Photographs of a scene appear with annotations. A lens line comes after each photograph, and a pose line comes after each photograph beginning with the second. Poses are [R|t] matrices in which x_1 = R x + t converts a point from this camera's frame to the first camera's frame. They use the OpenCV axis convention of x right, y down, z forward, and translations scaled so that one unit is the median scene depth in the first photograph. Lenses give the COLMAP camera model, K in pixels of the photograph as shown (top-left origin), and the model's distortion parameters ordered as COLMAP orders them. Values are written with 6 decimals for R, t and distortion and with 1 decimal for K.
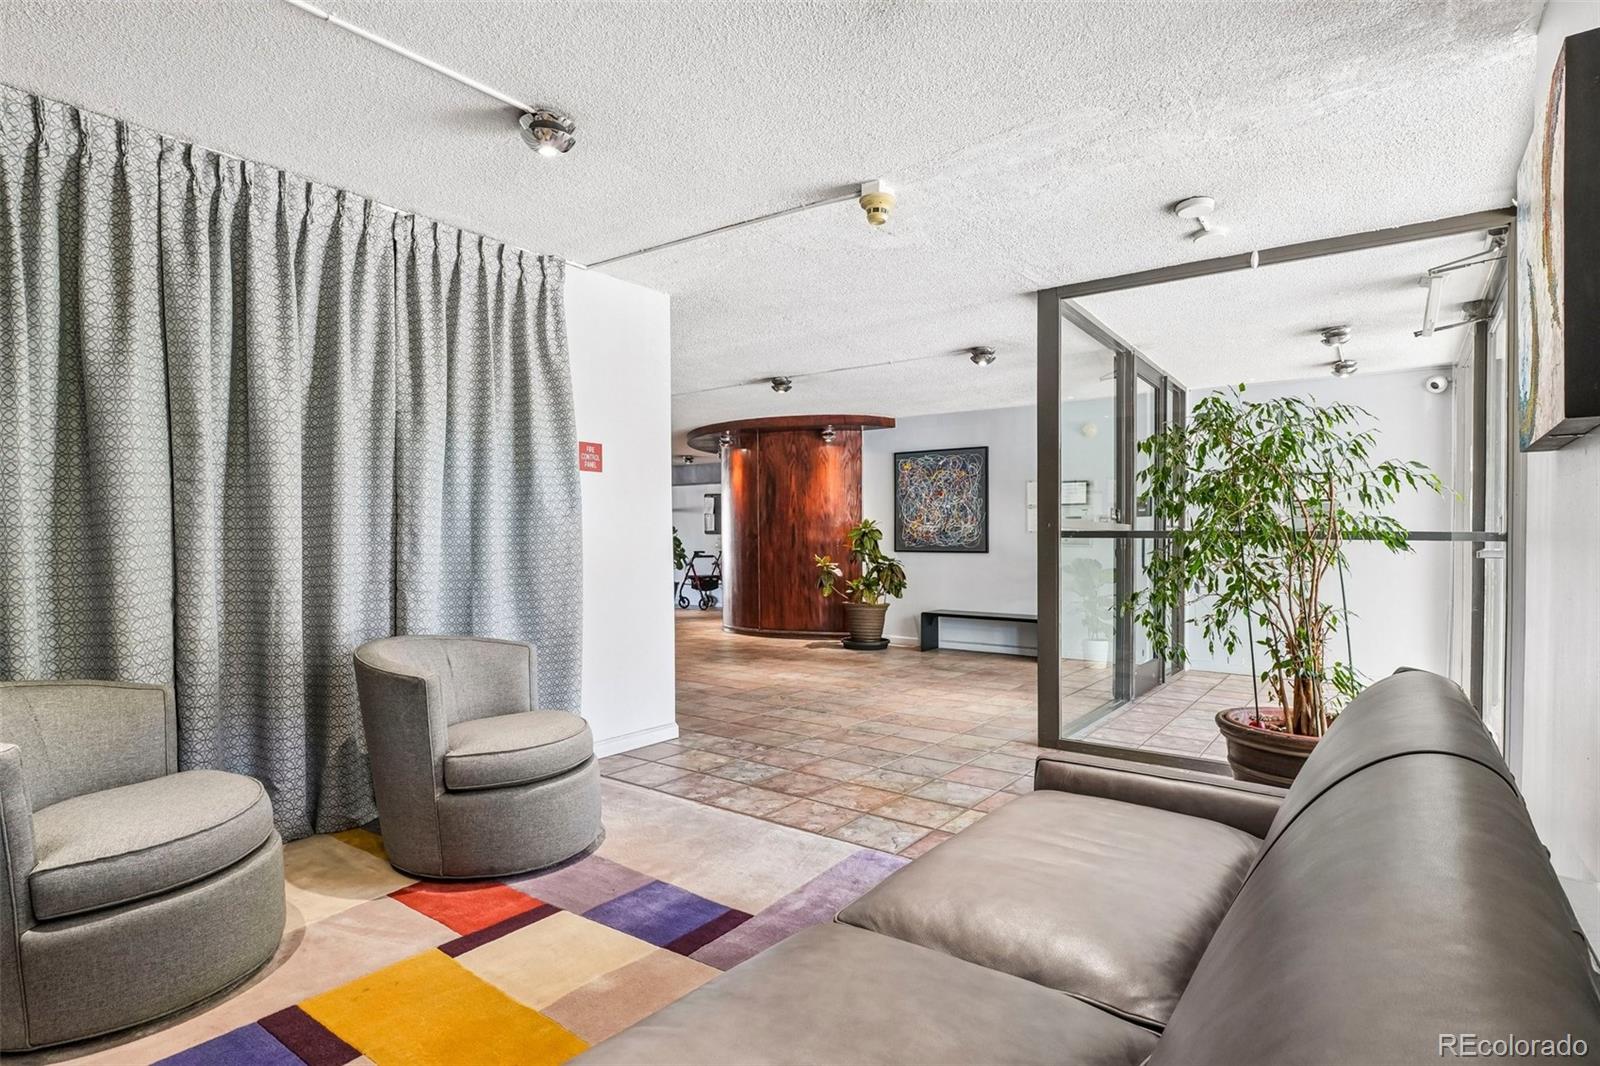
lens RADIAL K [[799.1, 0, 802.5], [0, 799.1, 540.1], [0, 0, 1]] dist [-0.043796, 0.009898]
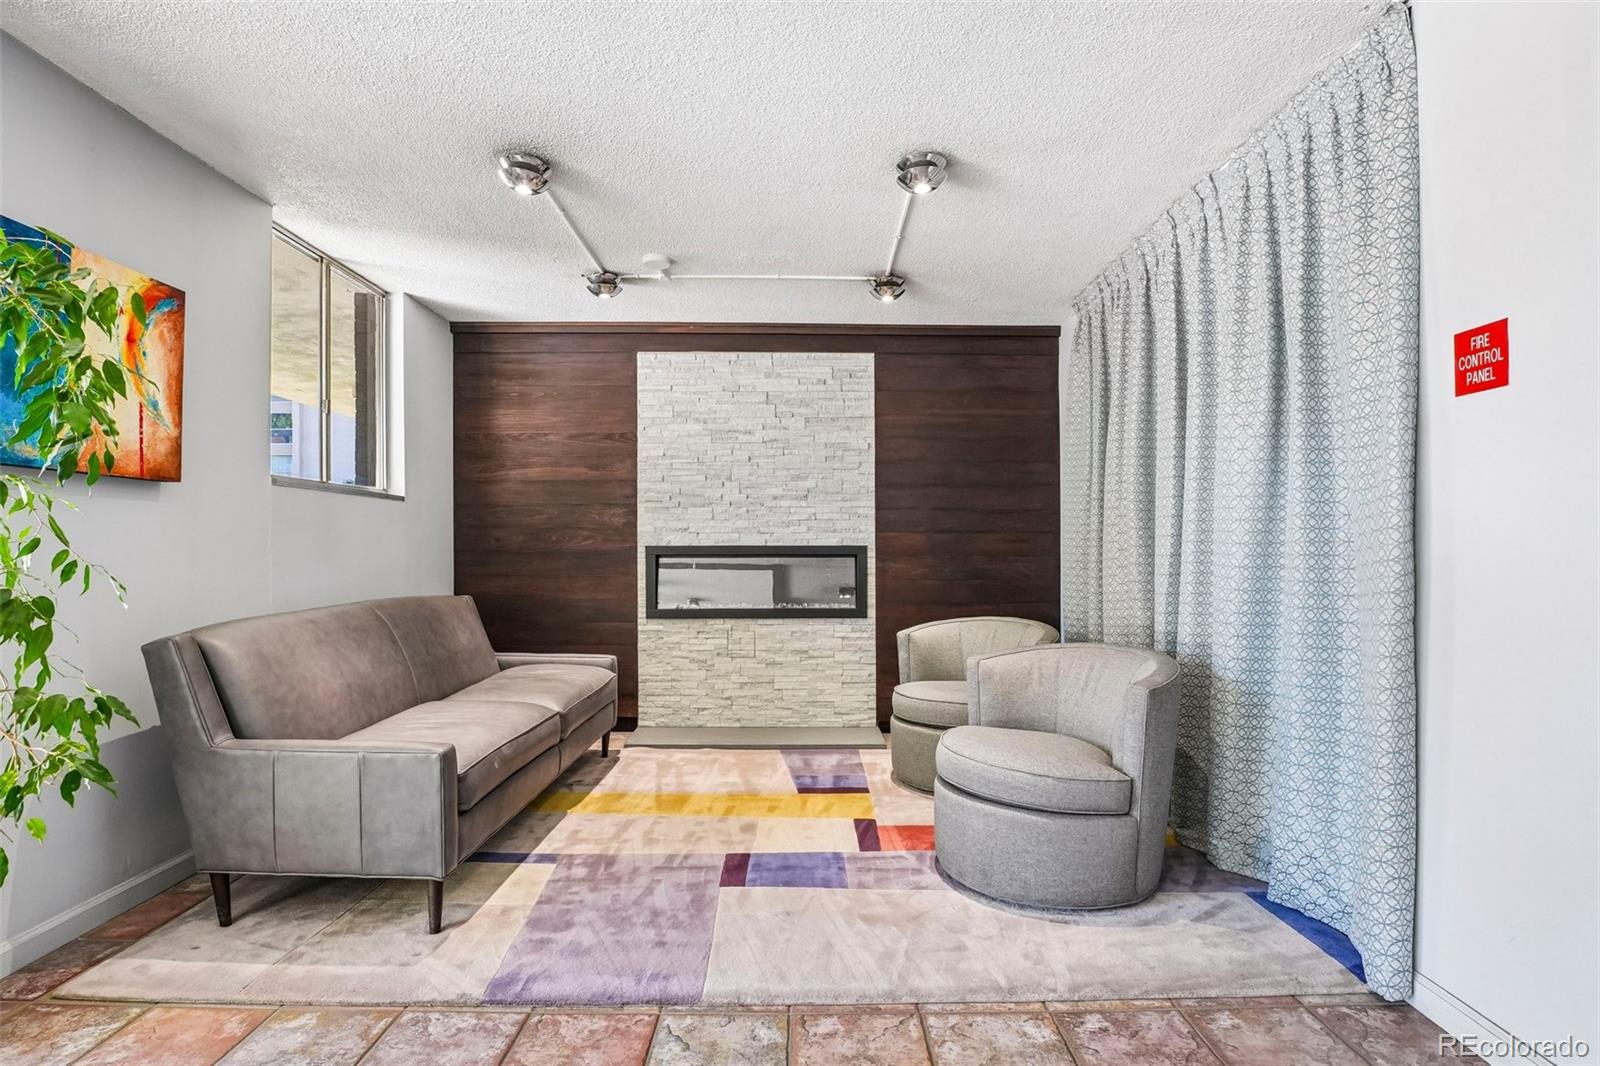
lens RADIAL K [[799.1, 0, 802.5], [0, 799.1, 540.1], [0, 0, 1]] dist [-0.043796, 0.009898]
pose [[-0.803416, -0.000565, -0.595418, 0.500507], [0.004497, 0.999965, -0.007017, -0.005098], [0.595401, -0.008315, -0.803385, 1.927317]]
